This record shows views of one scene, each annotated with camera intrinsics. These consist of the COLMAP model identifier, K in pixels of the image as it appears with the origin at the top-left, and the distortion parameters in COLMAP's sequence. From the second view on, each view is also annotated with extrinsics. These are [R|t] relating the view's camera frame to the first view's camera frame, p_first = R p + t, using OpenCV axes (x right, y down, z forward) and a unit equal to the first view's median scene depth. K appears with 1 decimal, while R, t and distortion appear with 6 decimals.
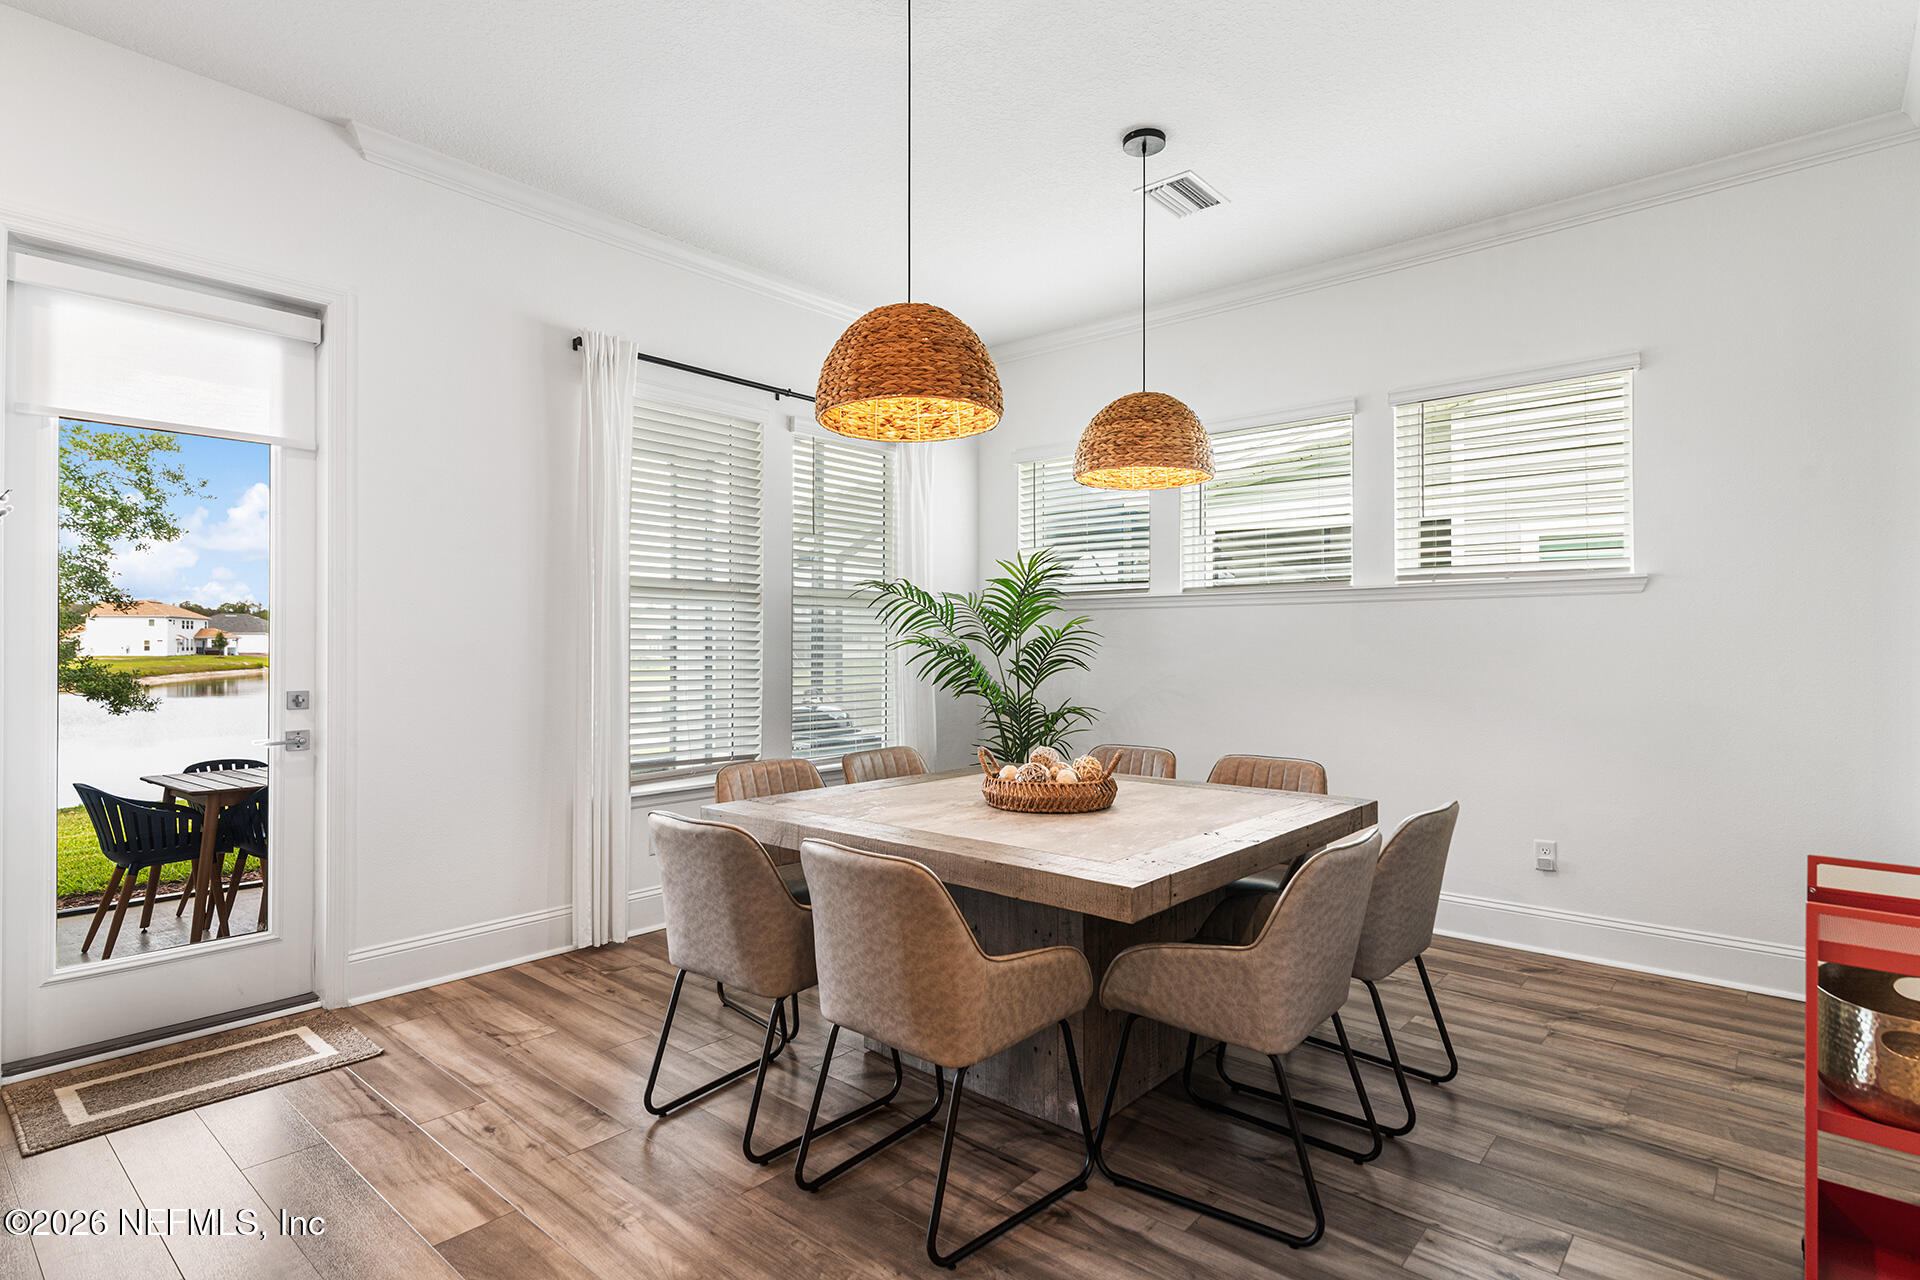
lens RADIAL K [[961.4, 0, 960.0], [0, 961.4, 640.0], [0, 0, 1]] dist [0.002750, 0.000273]
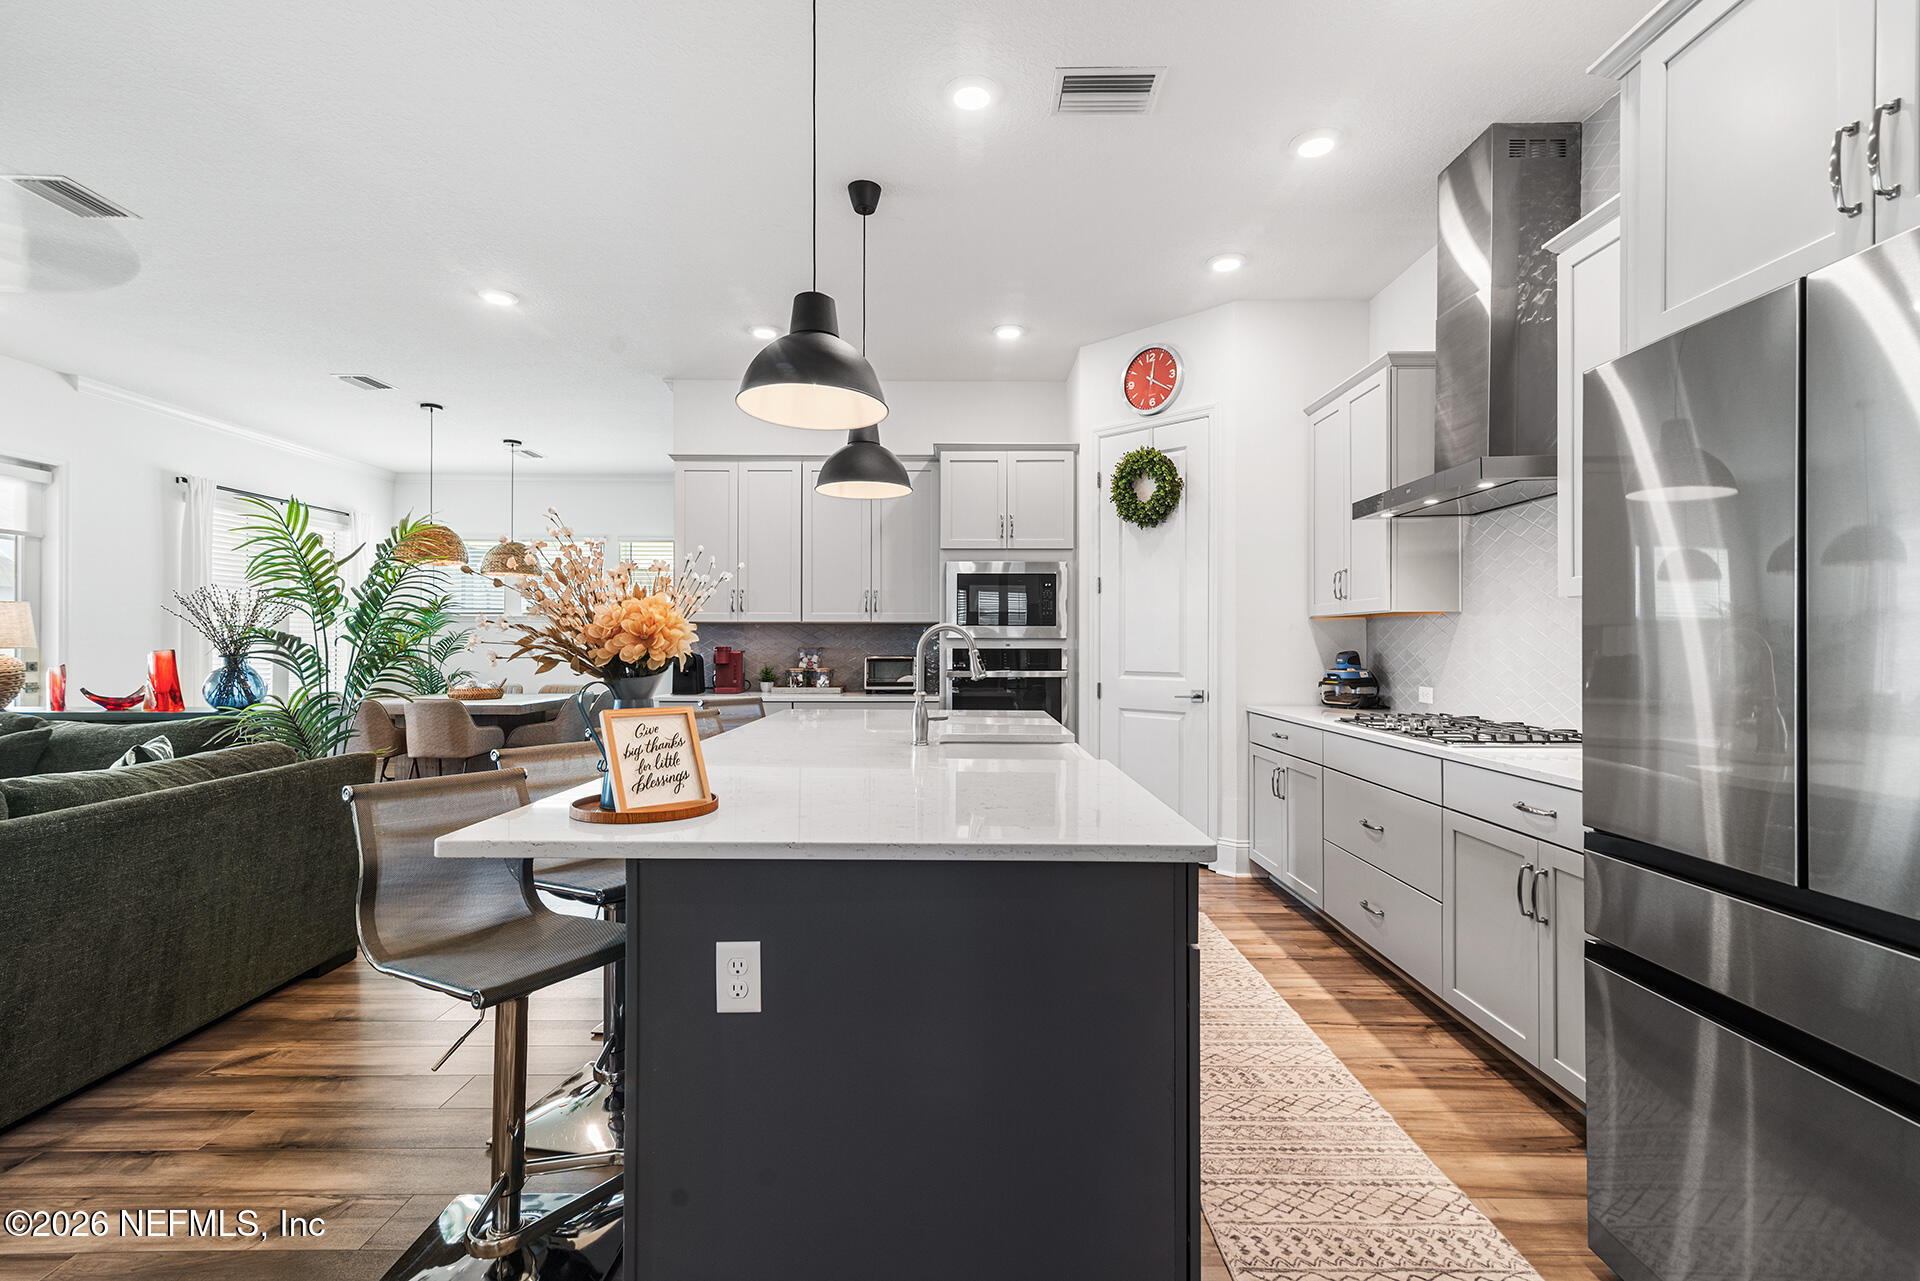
lens RADIAL K [[872.2, 0, 957.1], [0, 872.2, 640.0], [0, 0, 1]] dist [0.011167, -0.000654]
pose [[0.755829, 0.004737, 0.654752, -0.302968], [-0.005638, 0.999984, -0.000725, -0.000161], [-0.654745, -0.003143, 0.755844, -1.065713]]
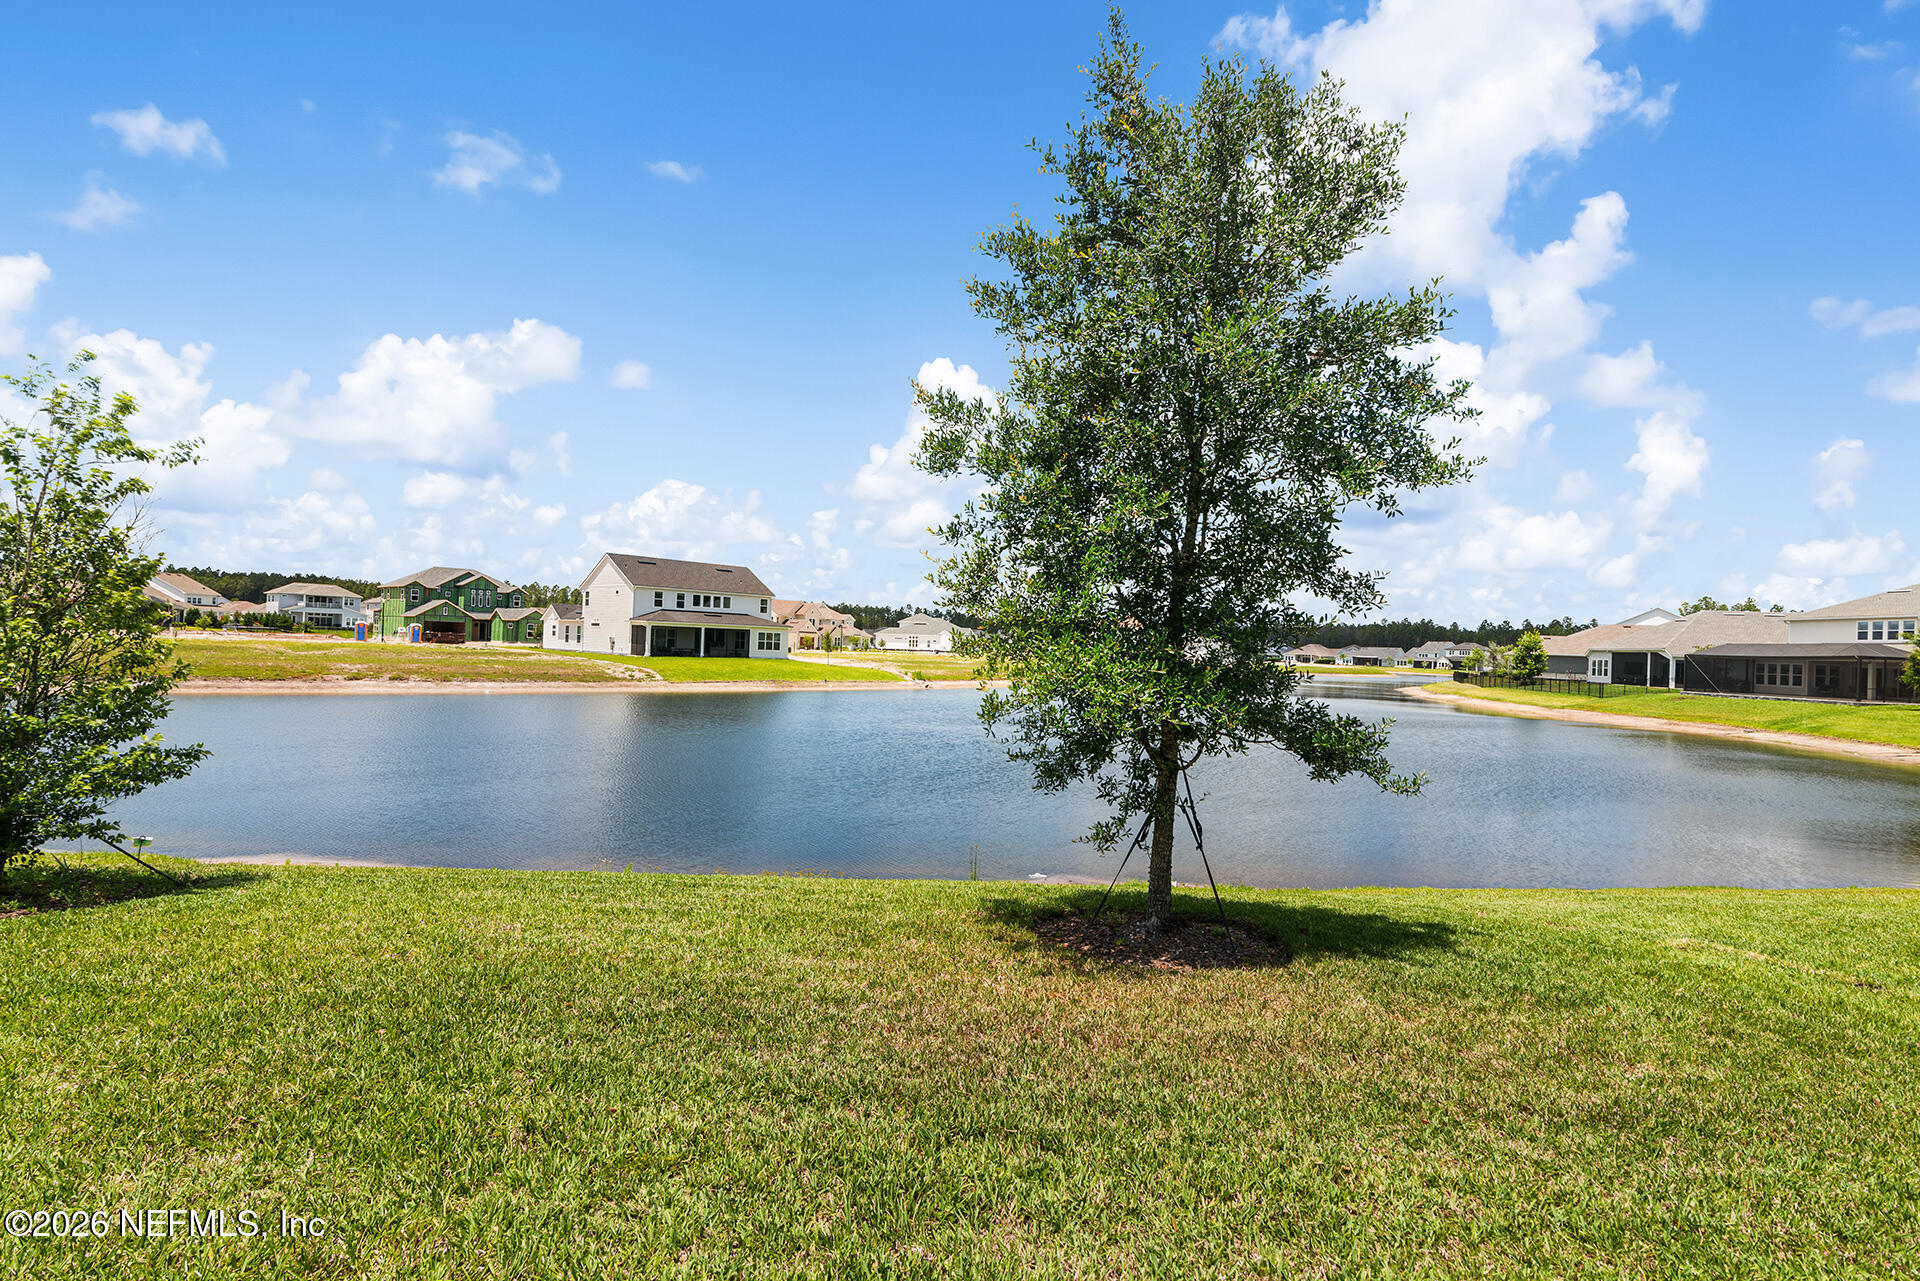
lens RADIAL K [[938.6, 0, 959.3], [0, 938.6, 647.6], [0, 0, 1]] dist [0.013769, -0.000308]
pose [[0.648325, 0.025758, -0.760928, -1.335794], [-0.032019, 0.999466, 0.006552, -0.012705], [0.760690, 0.020116, 0.648804, 1.008298]]
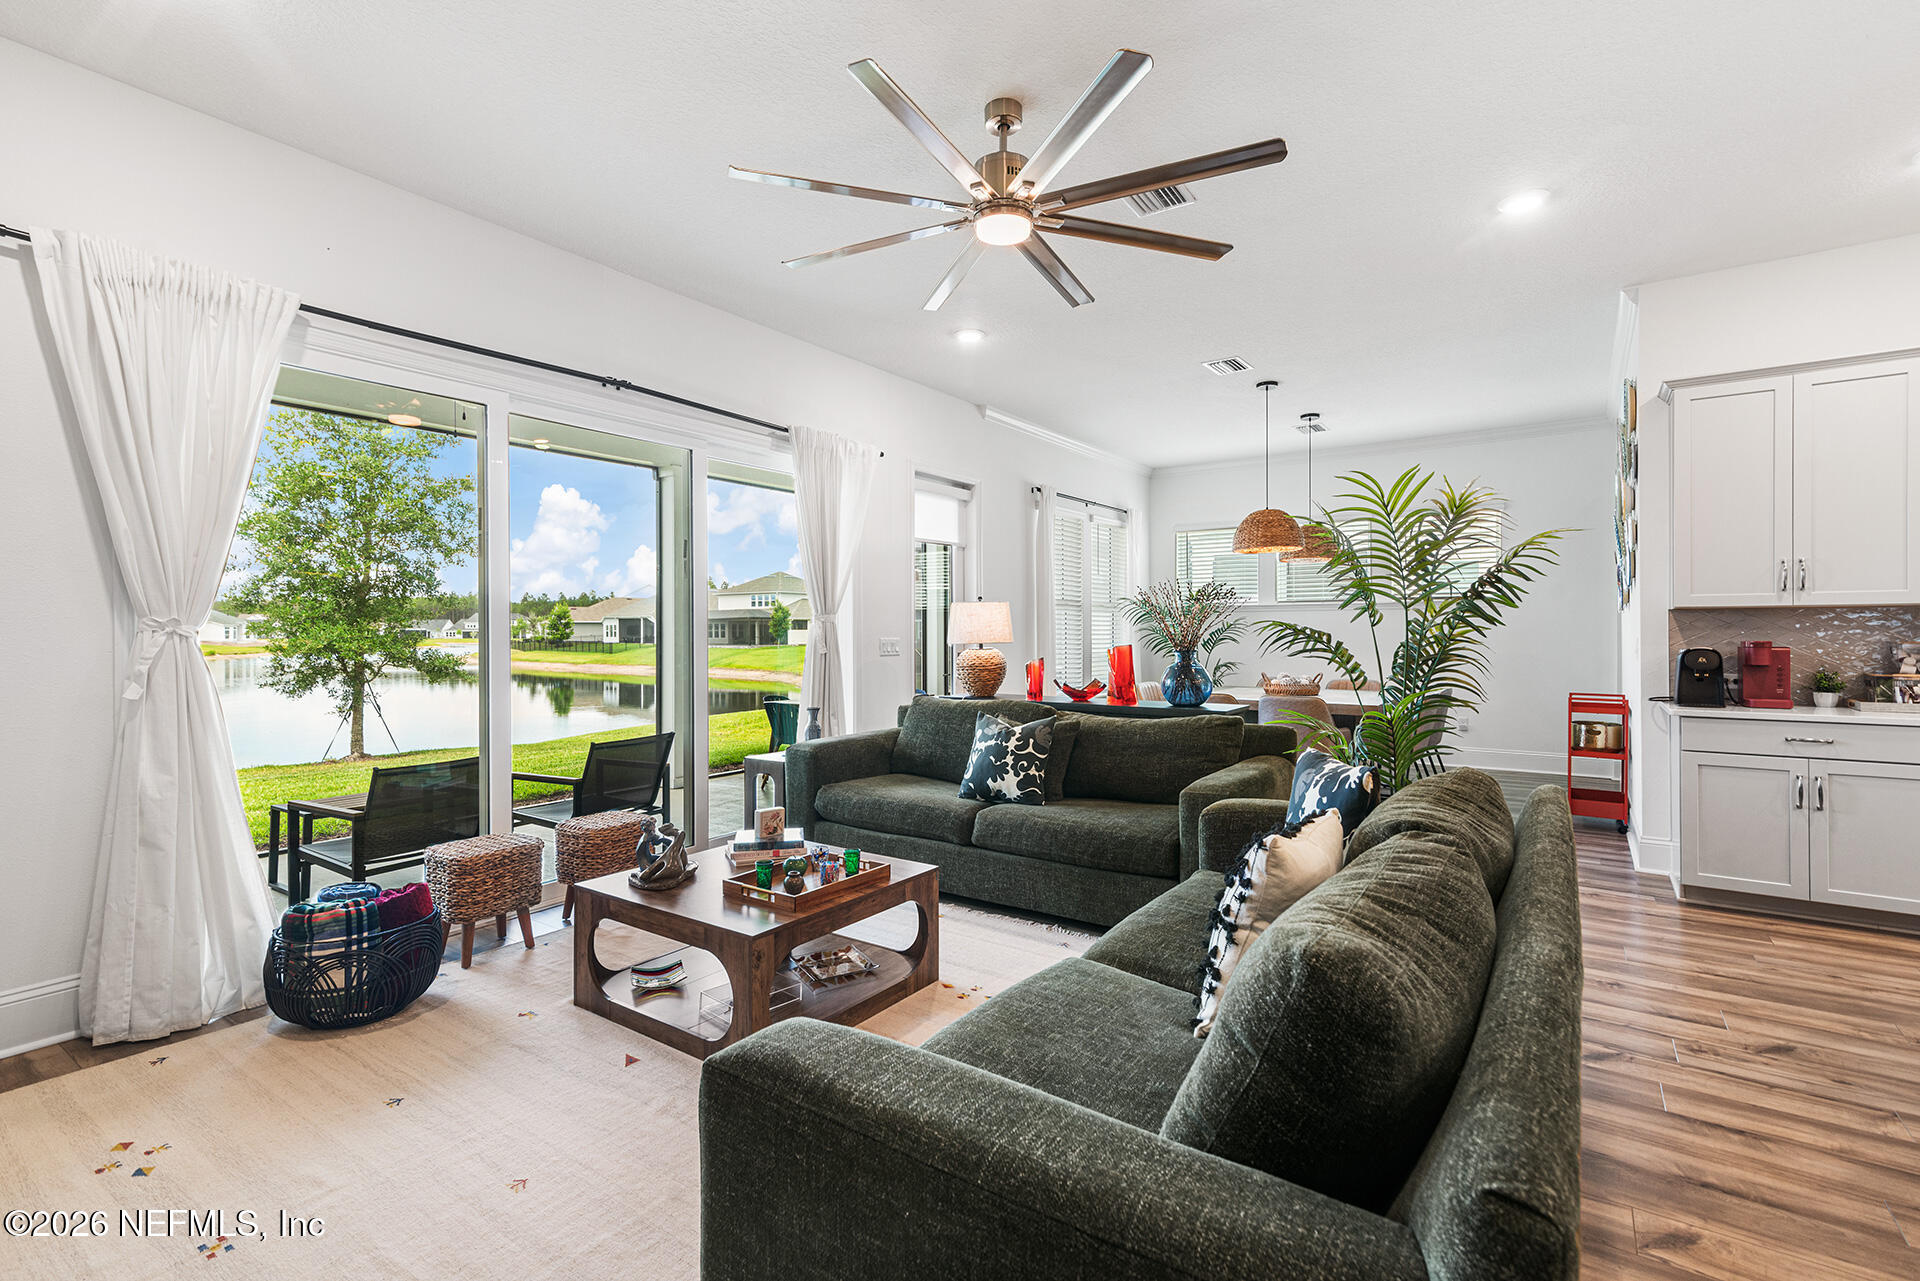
lens RADIAL K [[873.6, 0, 954.3], [0, 873.6, 629.9], [0, 0, 1]] dist [0.011600, -0.000234]
pose [[0.995332, -0.003688, 0.096435, -0.615827], [0.003231, 0.999983, 0.004893, -0.007547], [-0.096451, -0.004559, 0.995327, -0.732178]]
